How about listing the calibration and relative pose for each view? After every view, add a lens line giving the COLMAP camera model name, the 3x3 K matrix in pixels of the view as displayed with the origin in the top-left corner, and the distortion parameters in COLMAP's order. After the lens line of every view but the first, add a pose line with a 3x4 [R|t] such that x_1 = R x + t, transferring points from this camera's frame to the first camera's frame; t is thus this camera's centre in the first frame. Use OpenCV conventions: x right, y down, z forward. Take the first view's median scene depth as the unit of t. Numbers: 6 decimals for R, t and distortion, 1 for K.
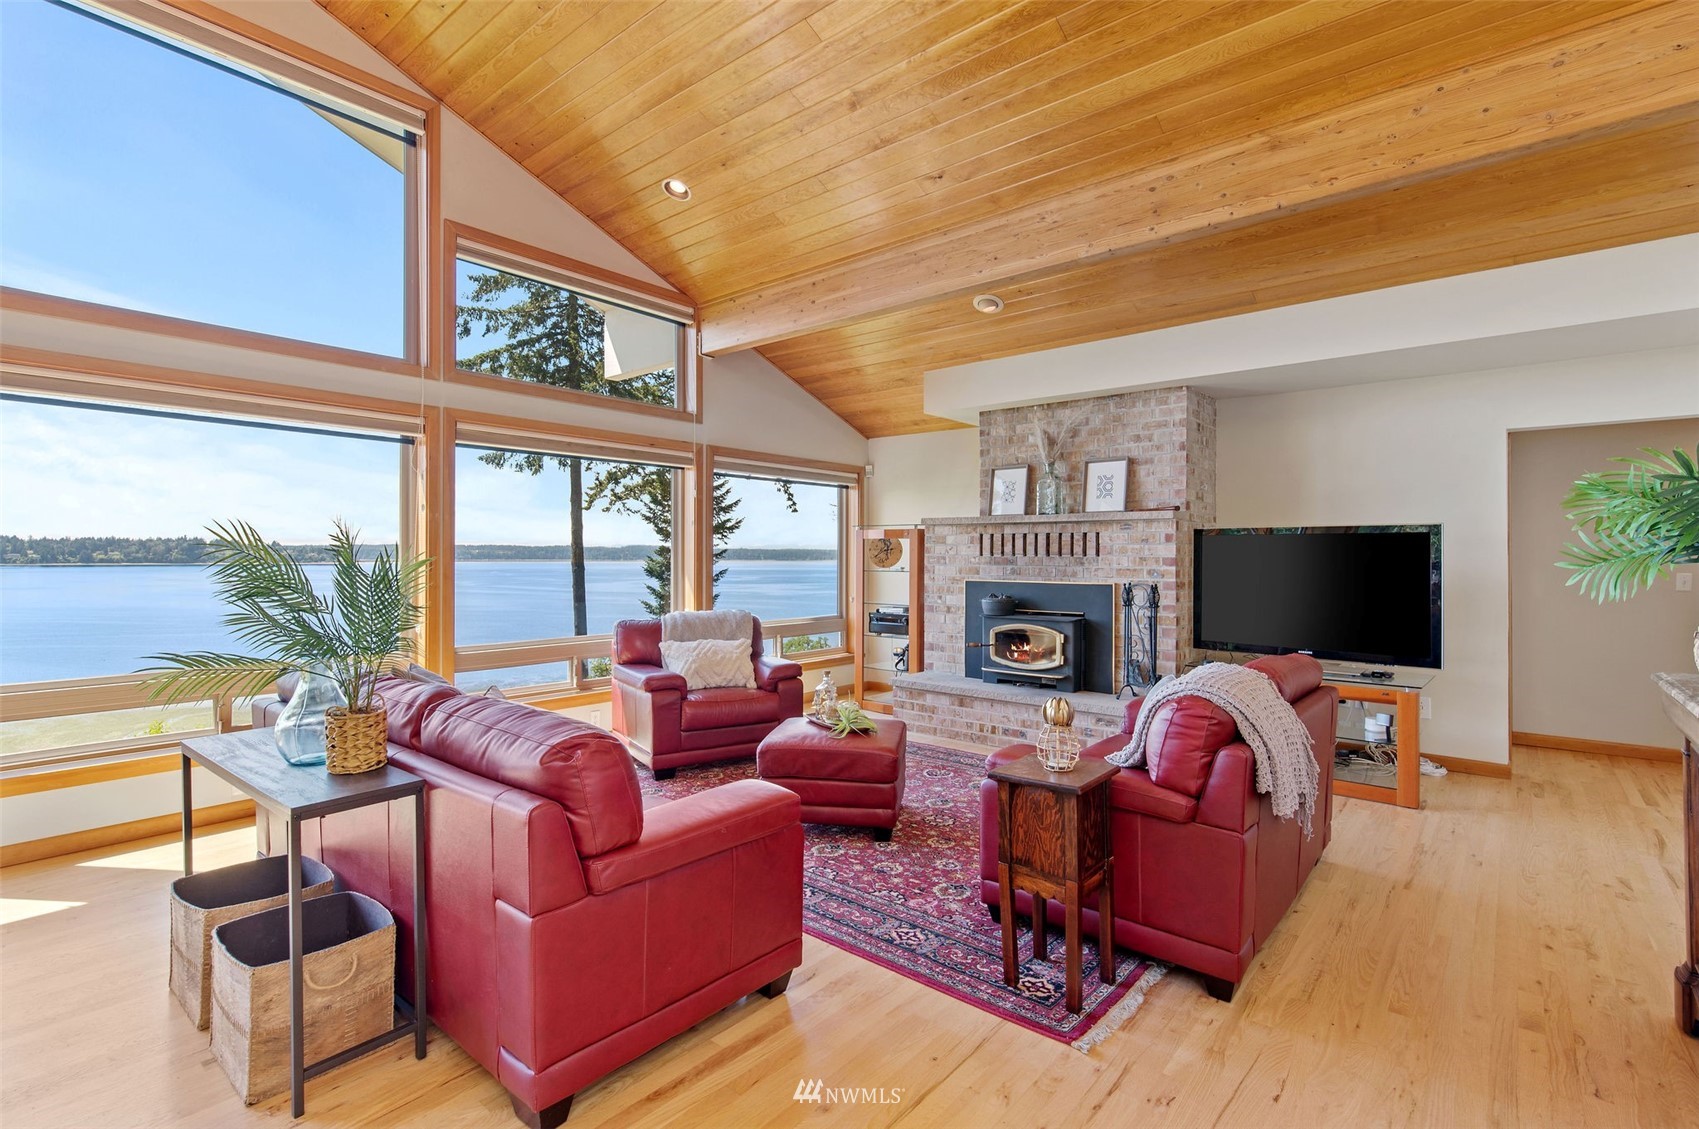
lens RADIAL K [[796.5, 0, 848.2], [0, 796.5, 559.6], [0, 0, 1]] dist [0.000064, 0.001208]
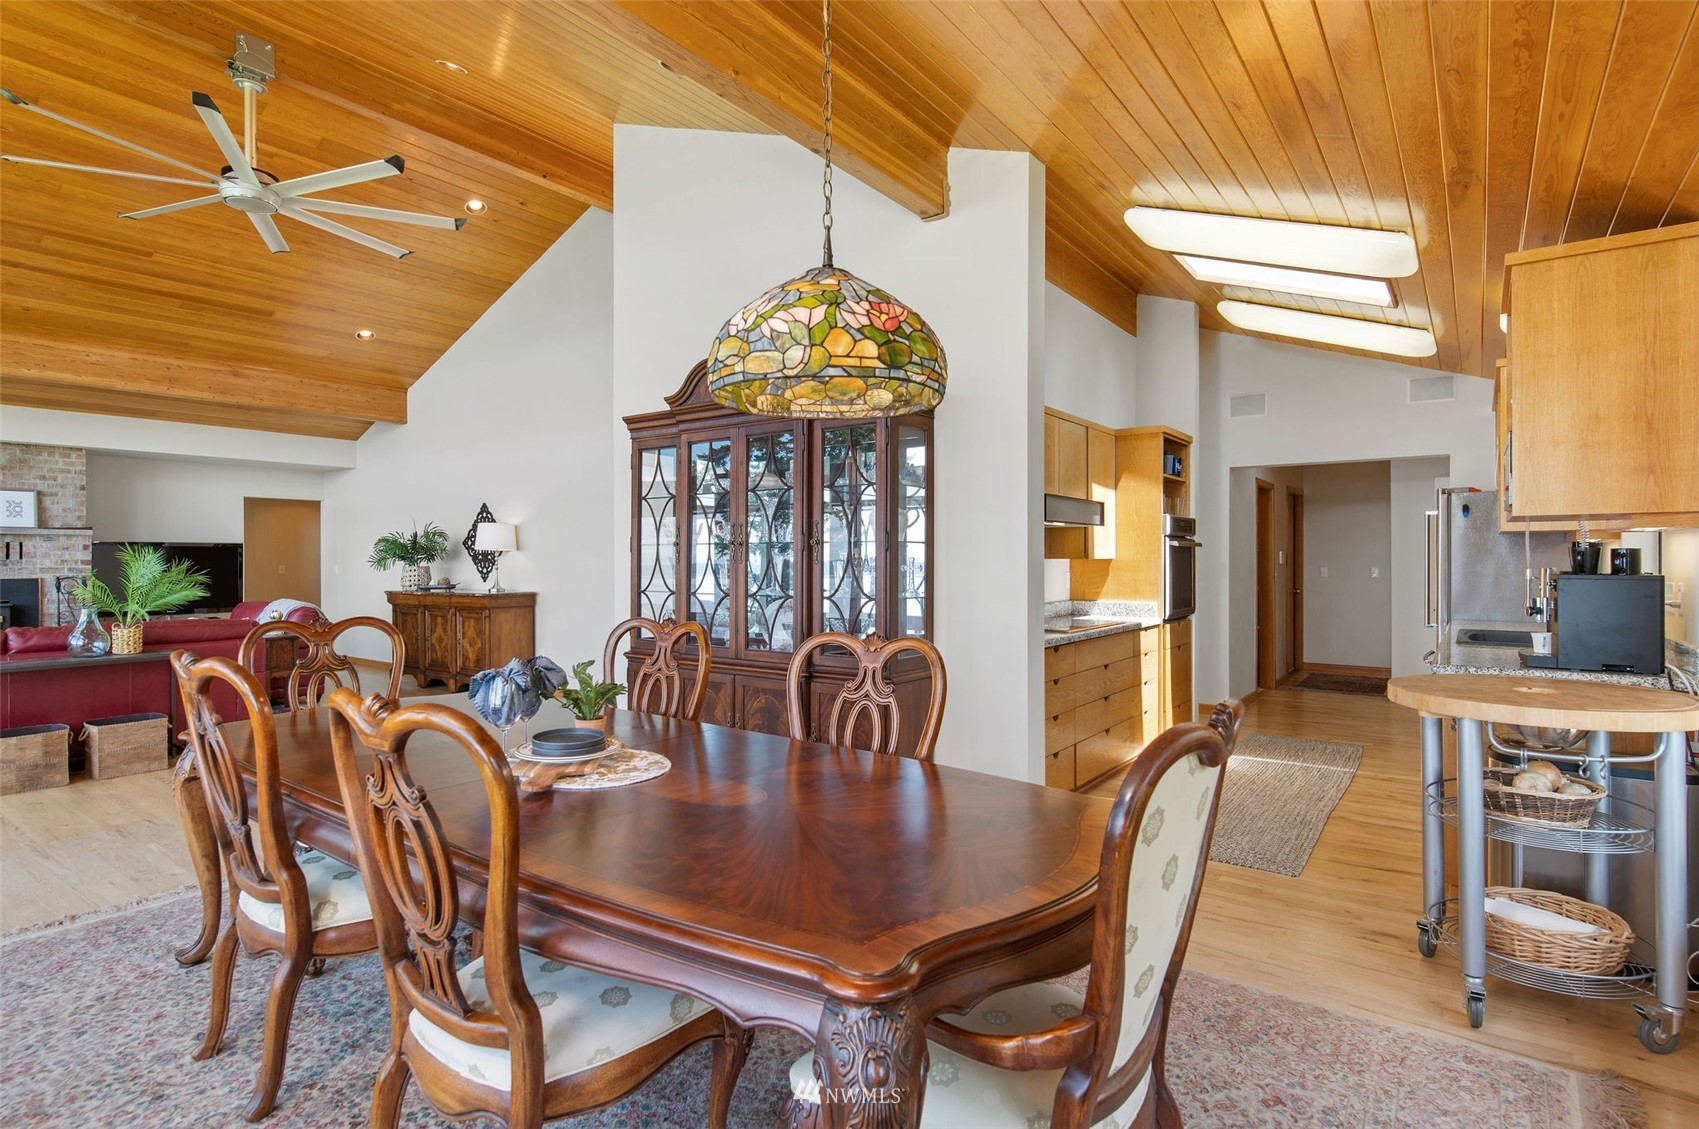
lens RADIAL K [[833.3, 0, 852.0], [0, 833.3, 560.3], [0, 0, 1]] dist [0.002411, -0.001293]
pose [[-0.061396, -0.007111, 0.998088, -1.176068], [0.003954, 0.999965, 0.007367, -0.006888], [-0.998106, 0.004399, -0.061365, -0.355603]]
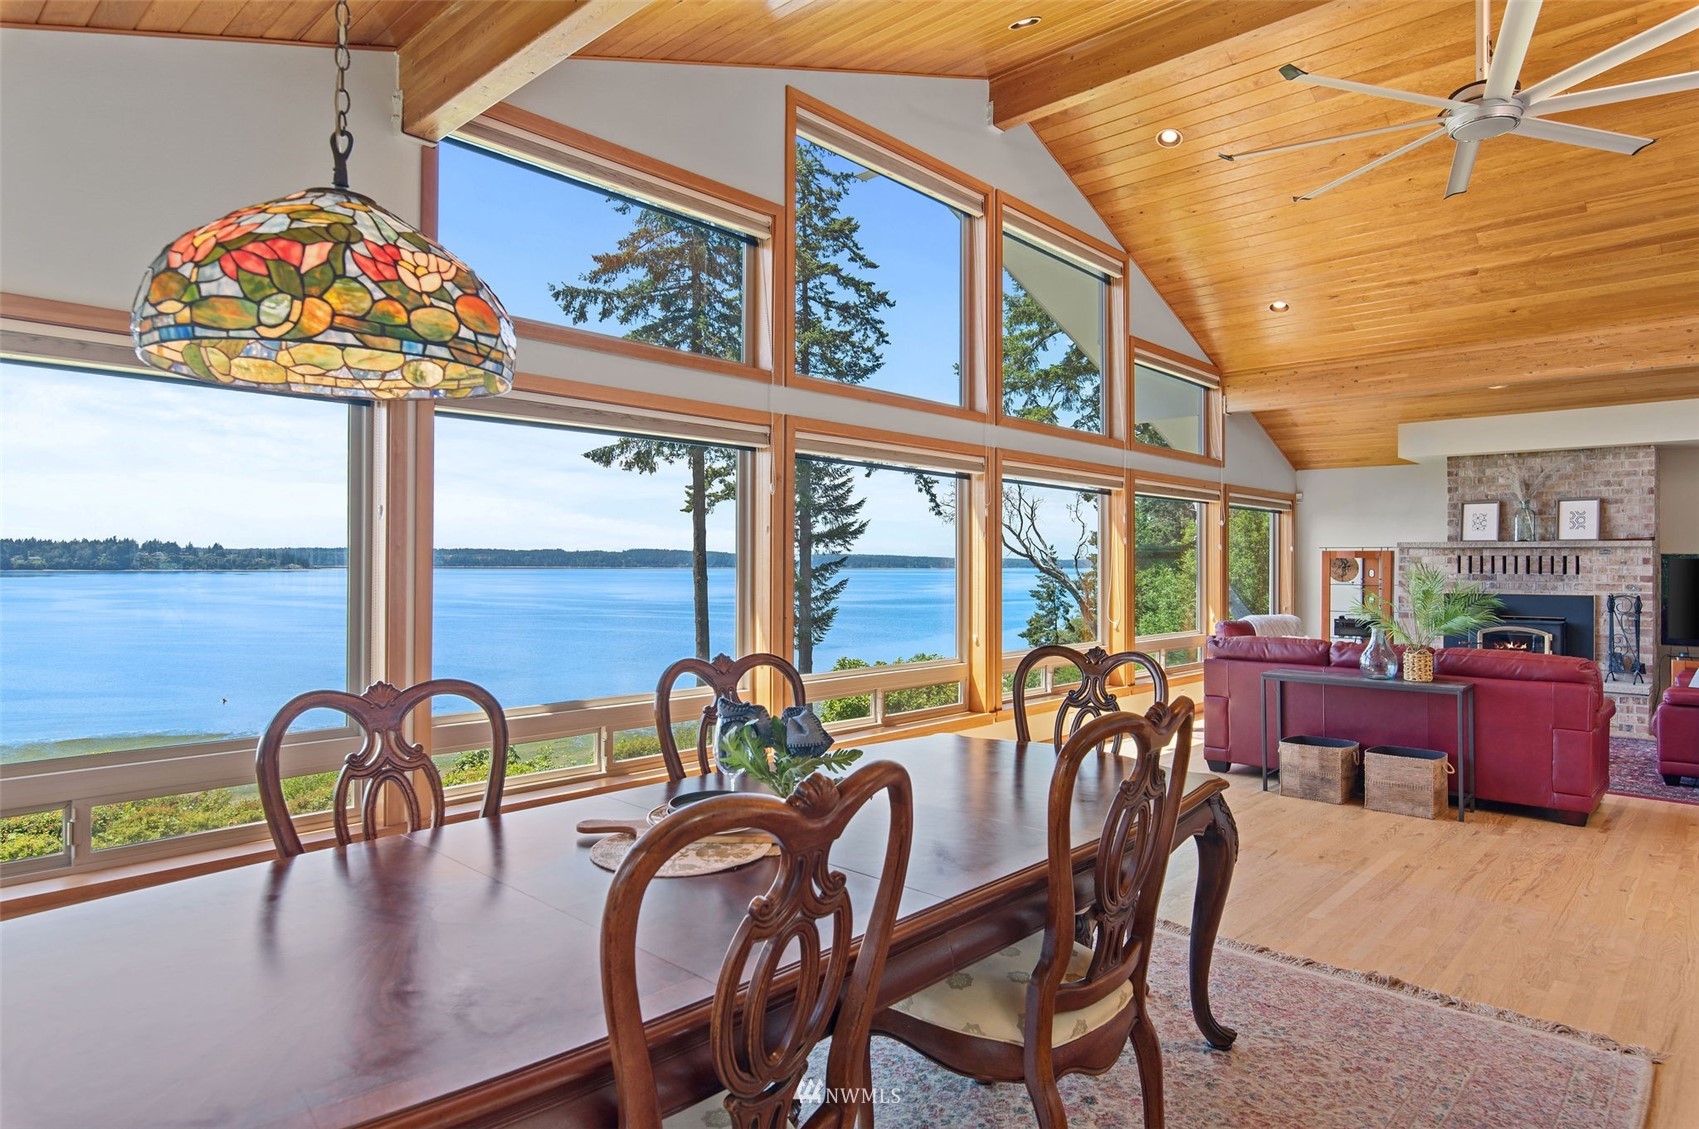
lens RADIAL K [[979.5, 0, 856.4], [0, 979.5, 559.3], [0, 0, 1]] dist [0.002757, -0.000690]
pose [[0.998997, 0.001152, -0.044764, -0.743454], [-0.001478, 0.999973, -0.007256, -0.014372], [0.044754, 0.007314, 0.998971, -0.612538]]
